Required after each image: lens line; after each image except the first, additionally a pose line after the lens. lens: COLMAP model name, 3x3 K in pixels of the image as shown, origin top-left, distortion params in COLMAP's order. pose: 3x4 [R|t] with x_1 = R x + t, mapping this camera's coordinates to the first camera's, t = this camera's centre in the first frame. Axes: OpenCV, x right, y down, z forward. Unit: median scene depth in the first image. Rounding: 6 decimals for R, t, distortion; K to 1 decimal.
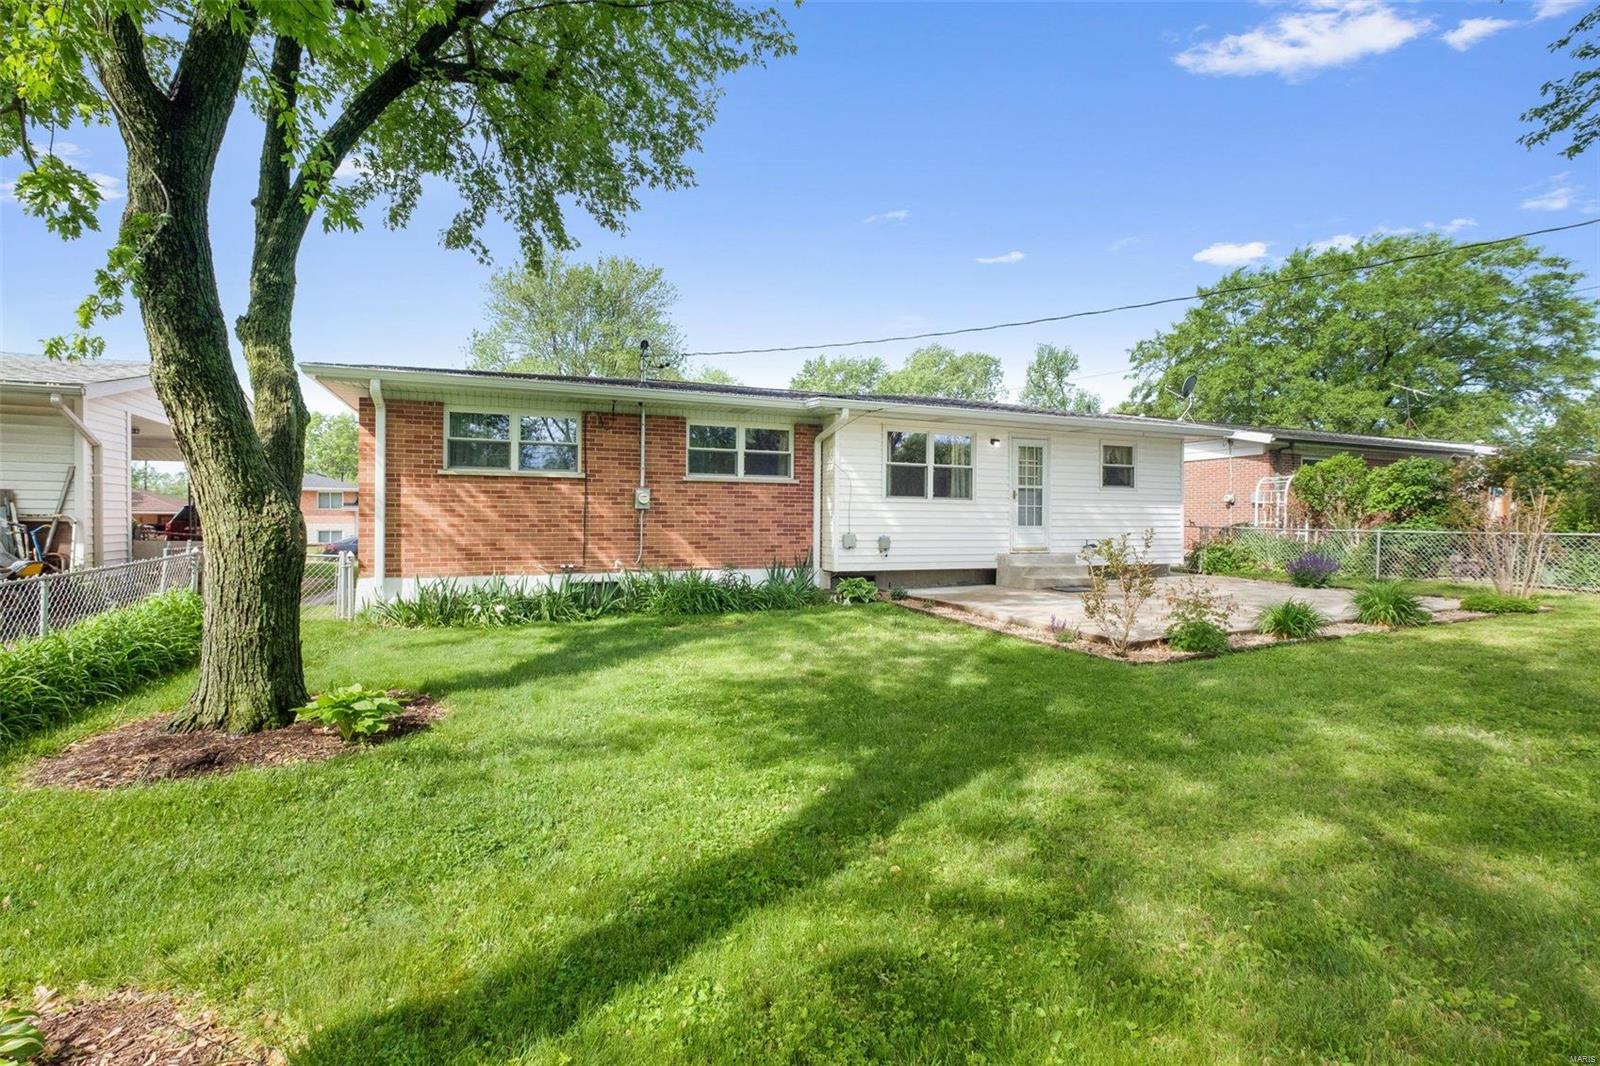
lens RADIAL K [[688.8, 0, 808.4], [0, 688.8, 489.6], [0, 0, 1]] dist [-0.002190, -0.000078]
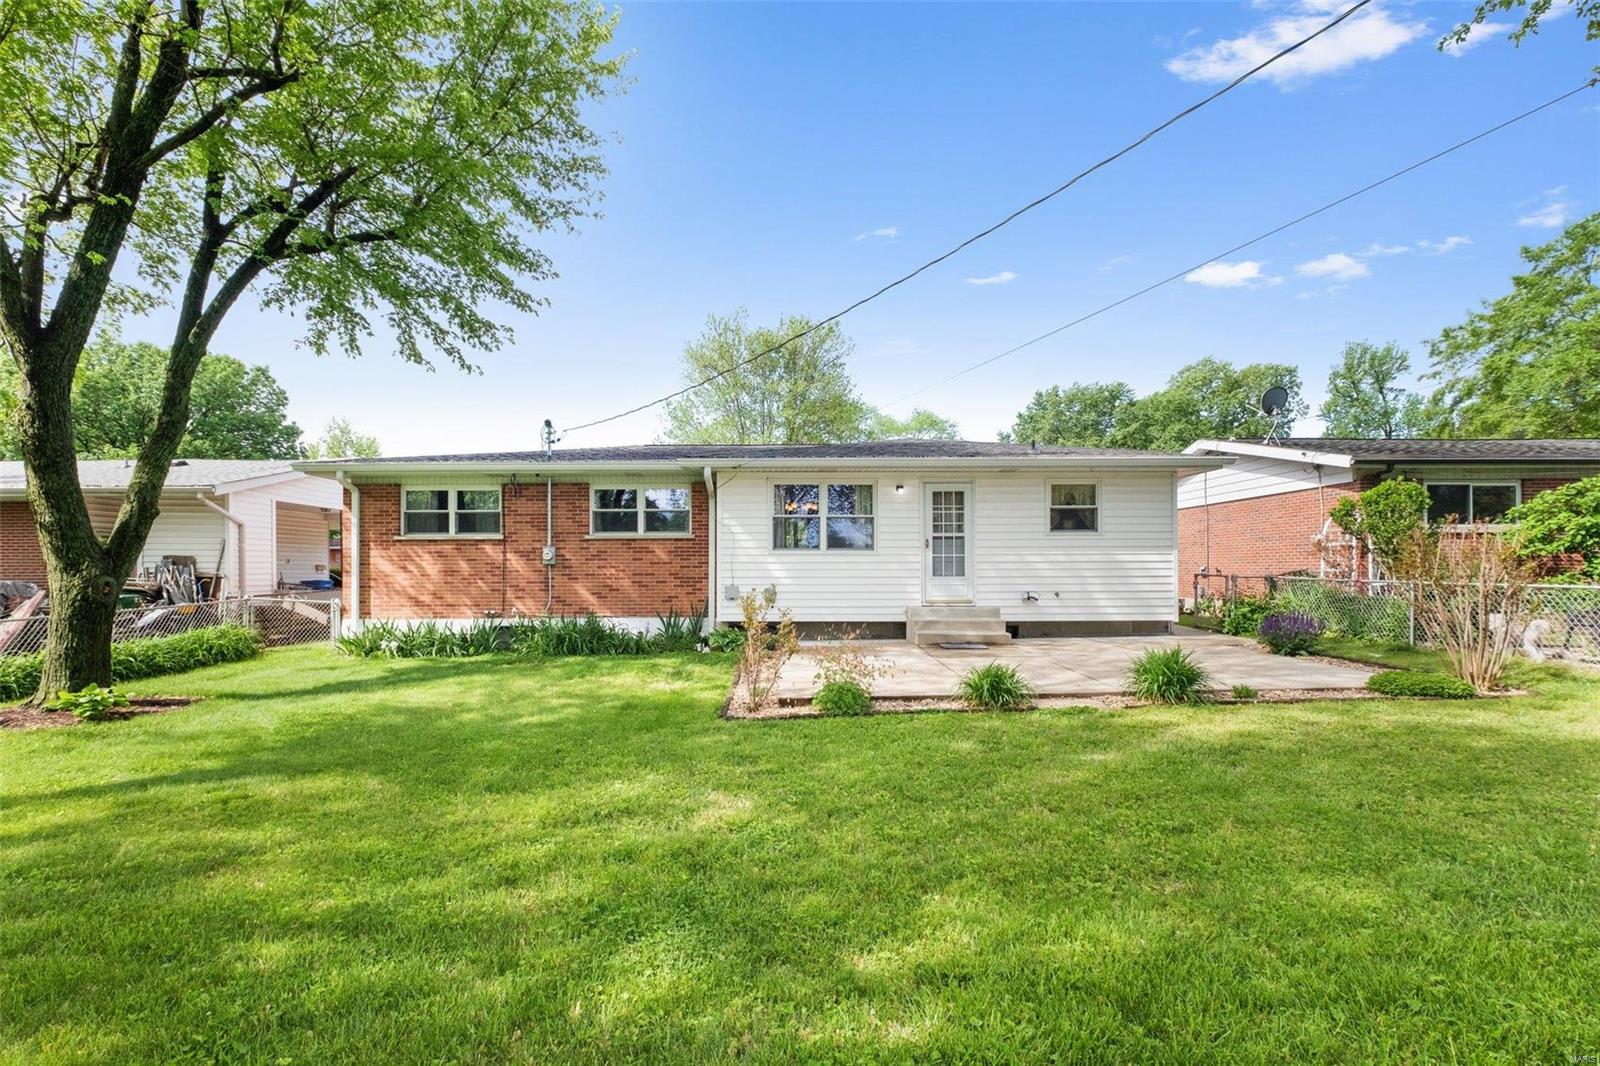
lens RADIAL K [[702.0, 0, 800.0], [0, 702.0, 537.7], [0, 0, 1]] dist [-0.001518, 0.000071]
pose [[0.926490, -0.024588, -0.375514, 0.557079], [0.025643, 0.999669, -0.002188, -0.003243], [0.375444, -0.007602, 0.926814, 0.052487]]
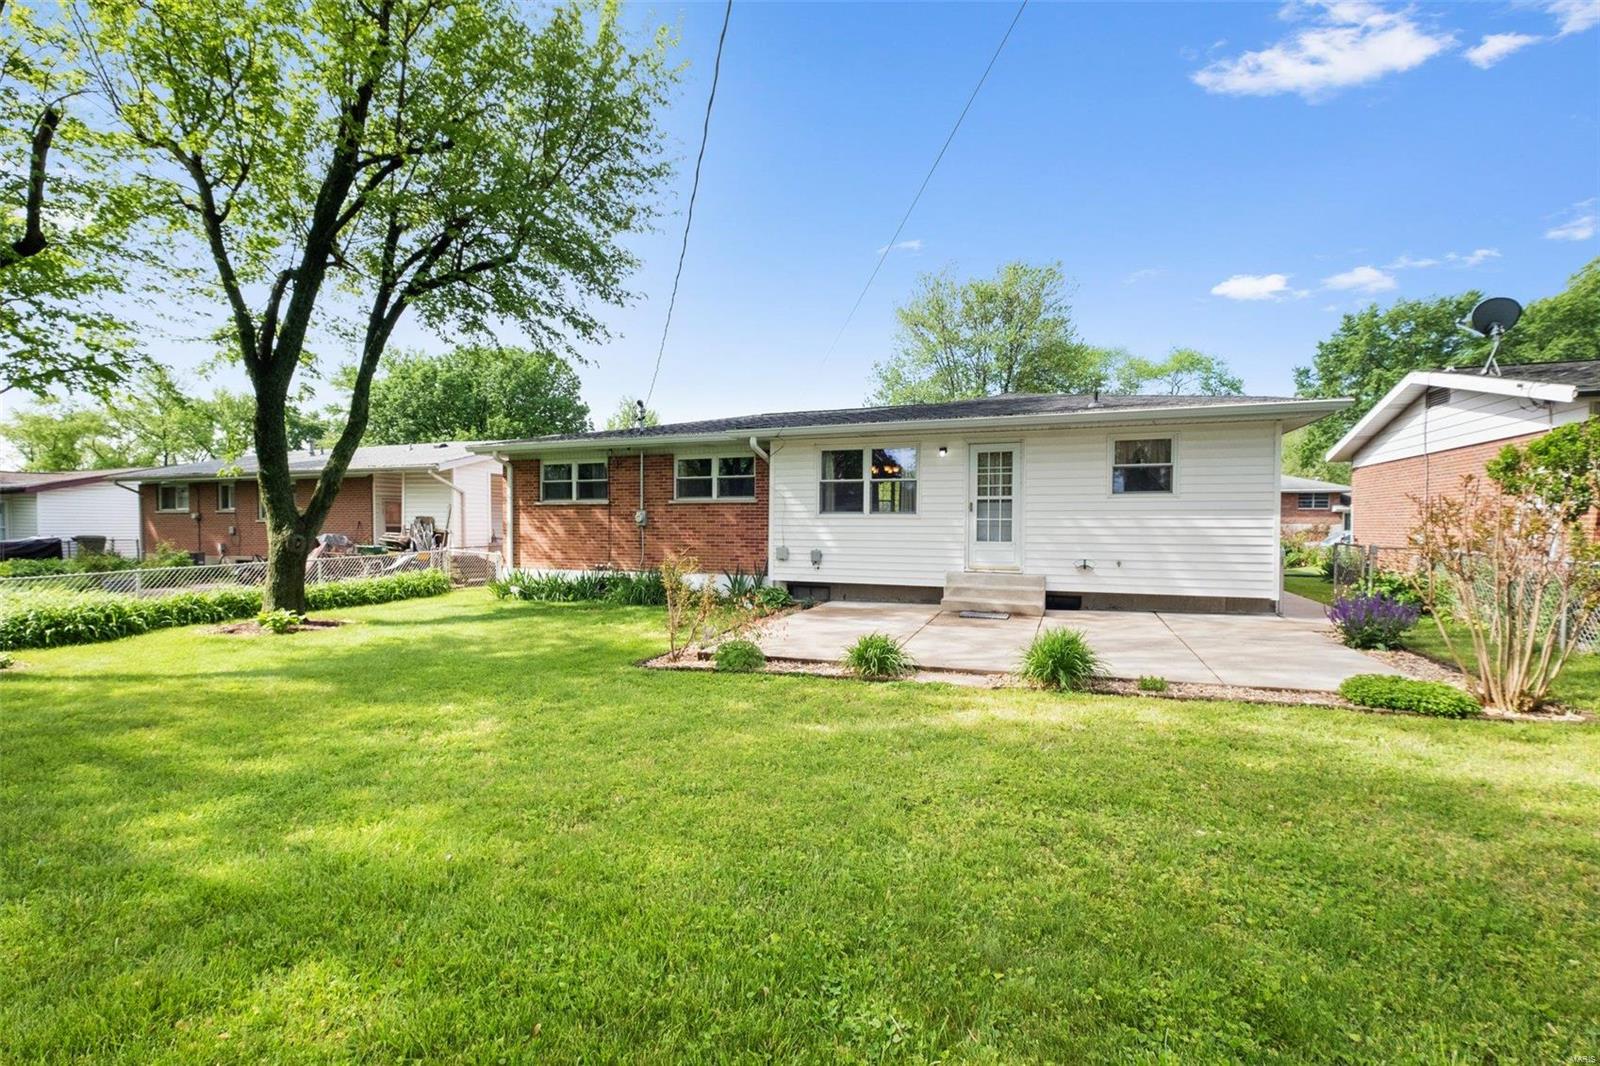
lens RADIAL K [[696.2, 0, 800.0], [0, 696.2, 533.0], [0, 0, 1]] dist [-0.002555, -0.000158]
pose [[0.730473, 0.005581, -0.682918, 0.848205], [0.031446, 0.998631, 0.041797, -0.004590], [0.682217, -0.052007, 0.729298, 0.201313]]
